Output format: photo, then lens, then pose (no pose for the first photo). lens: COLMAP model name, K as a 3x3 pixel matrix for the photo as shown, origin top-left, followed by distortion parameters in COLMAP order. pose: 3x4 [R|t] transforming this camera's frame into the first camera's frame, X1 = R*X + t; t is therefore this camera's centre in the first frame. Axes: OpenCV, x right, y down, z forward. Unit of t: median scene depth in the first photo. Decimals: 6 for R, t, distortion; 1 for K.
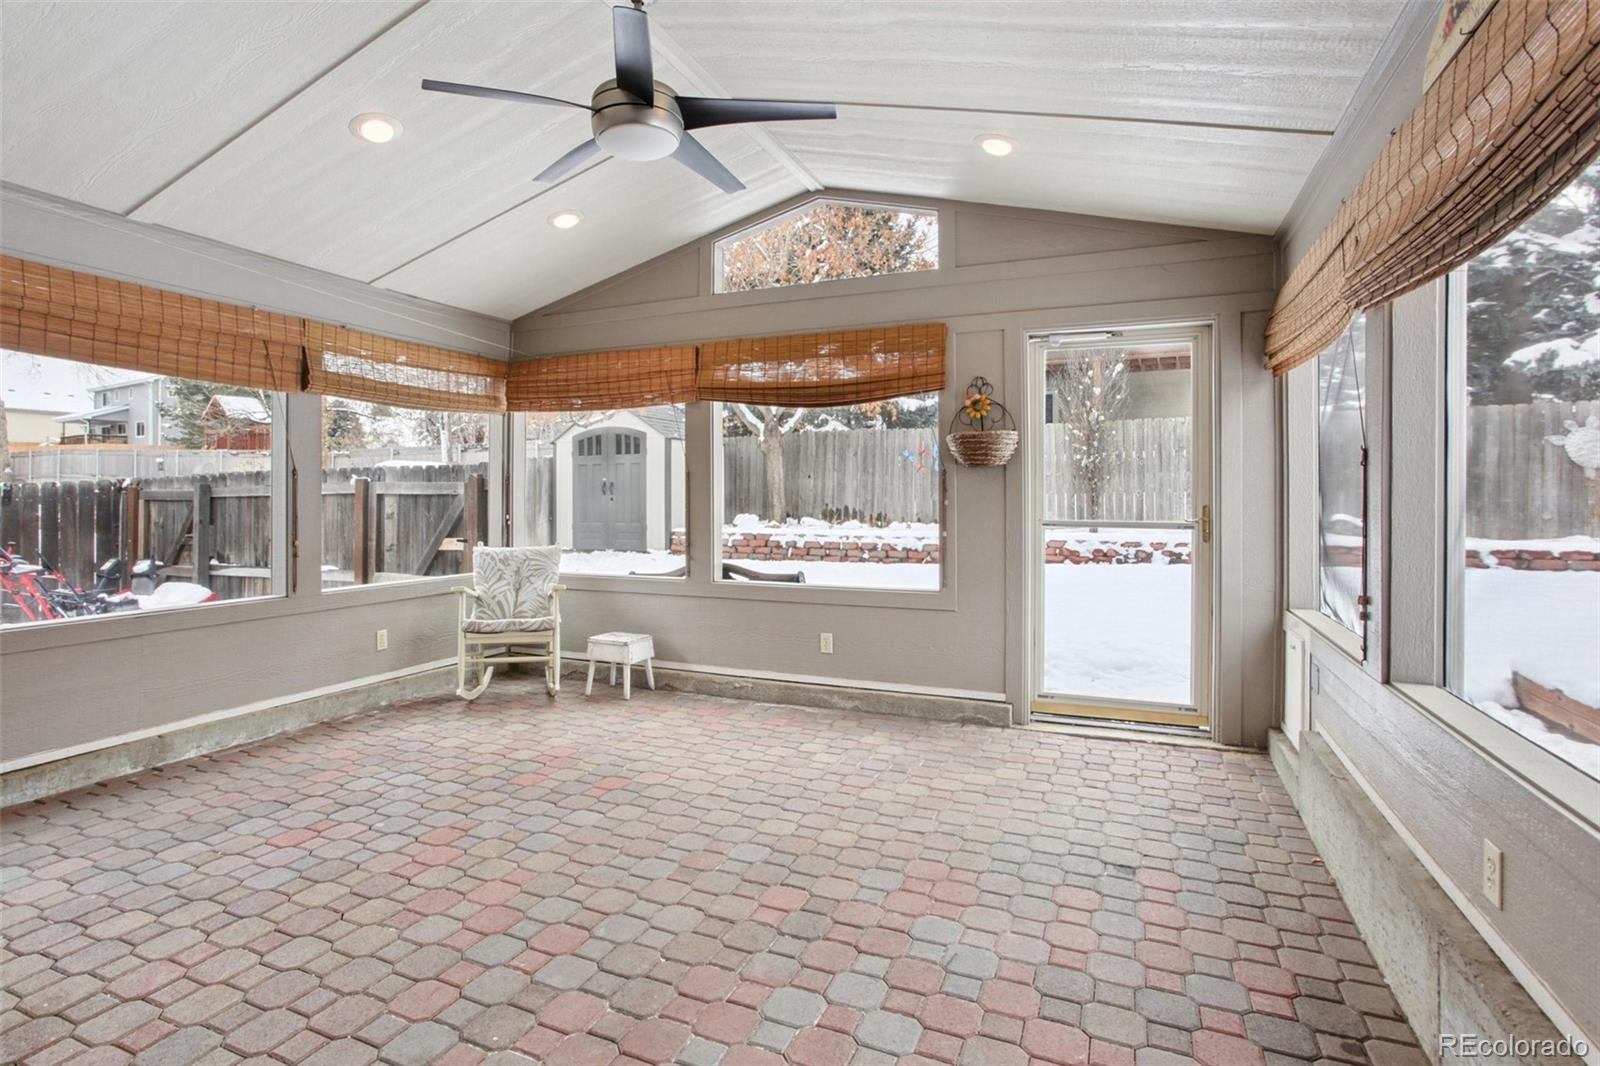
lens RADIAL K [[797.8, 0, 795.4], [0, 797.8, 520.5], [0, 0, 1]] dist [-0.022736, 0.011599]
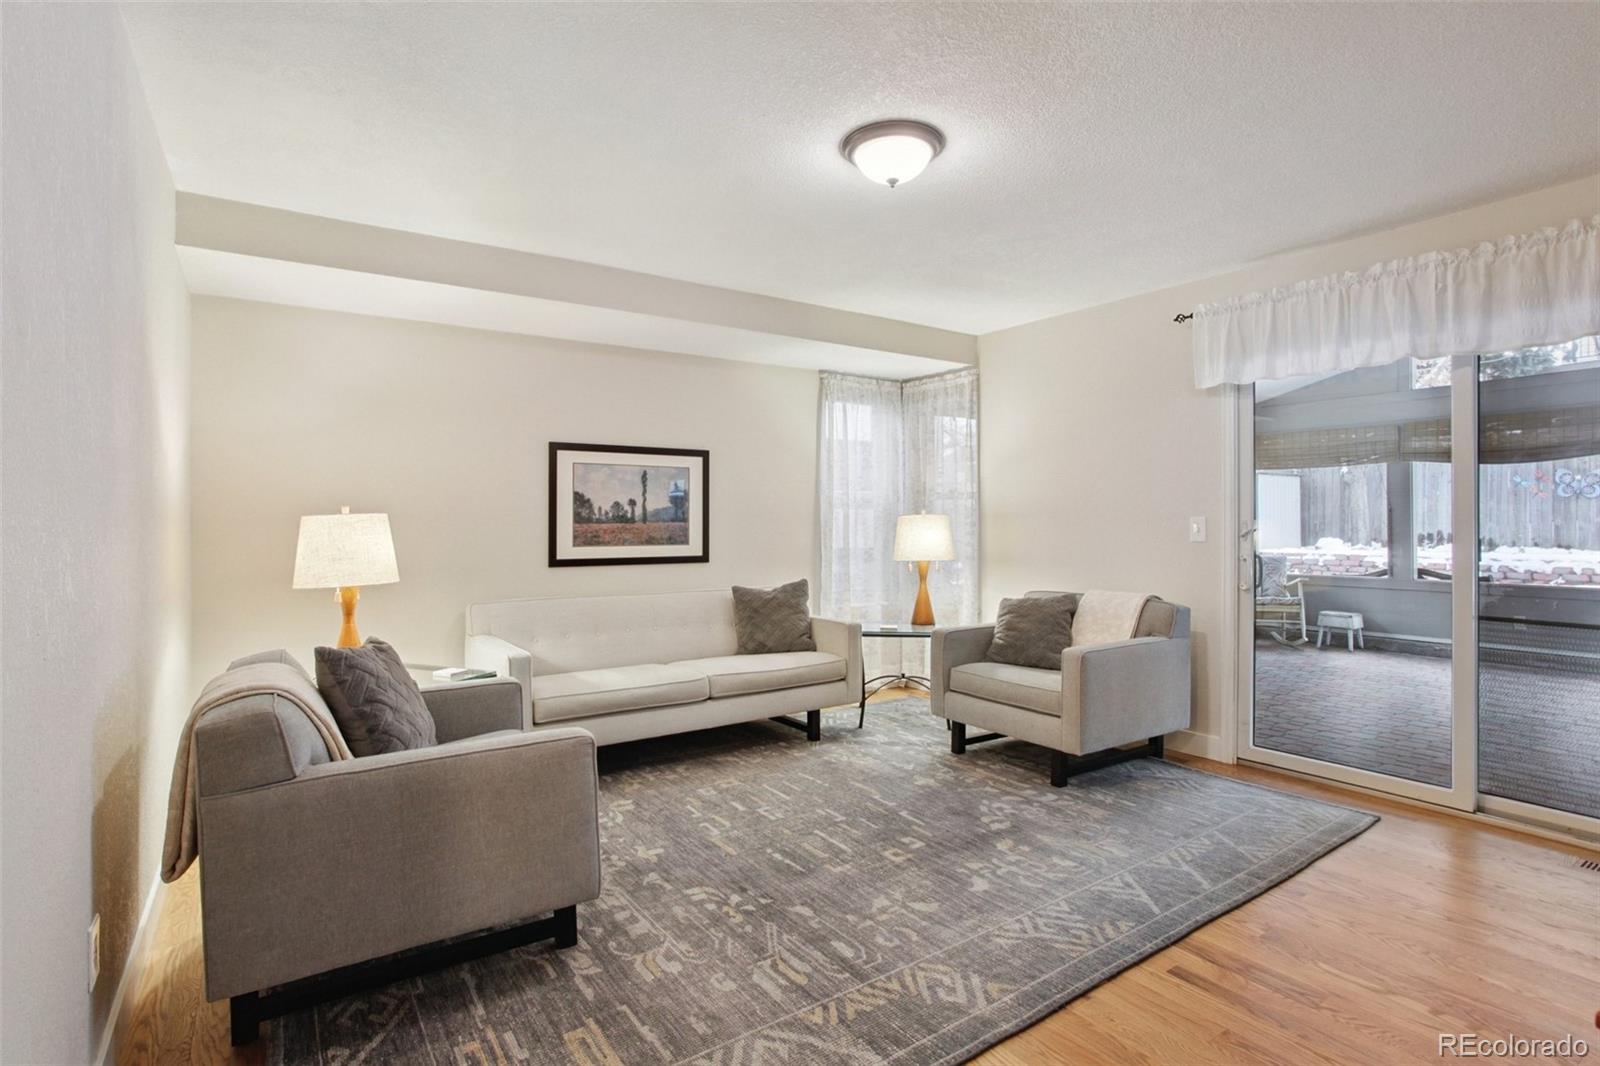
lens RADIAL K [[797.8, 0, 793.5], [0, 797.8, 528.4], [0, 0, 1]] dist [-0.022736, 0.011599]
pose [[0.851506, 0.000107, -0.524345, -0.144508], [-0.011067, 0.999781, -0.017768, 0.008388], [0.524229, 0.020933, 0.851320, -0.407168]]
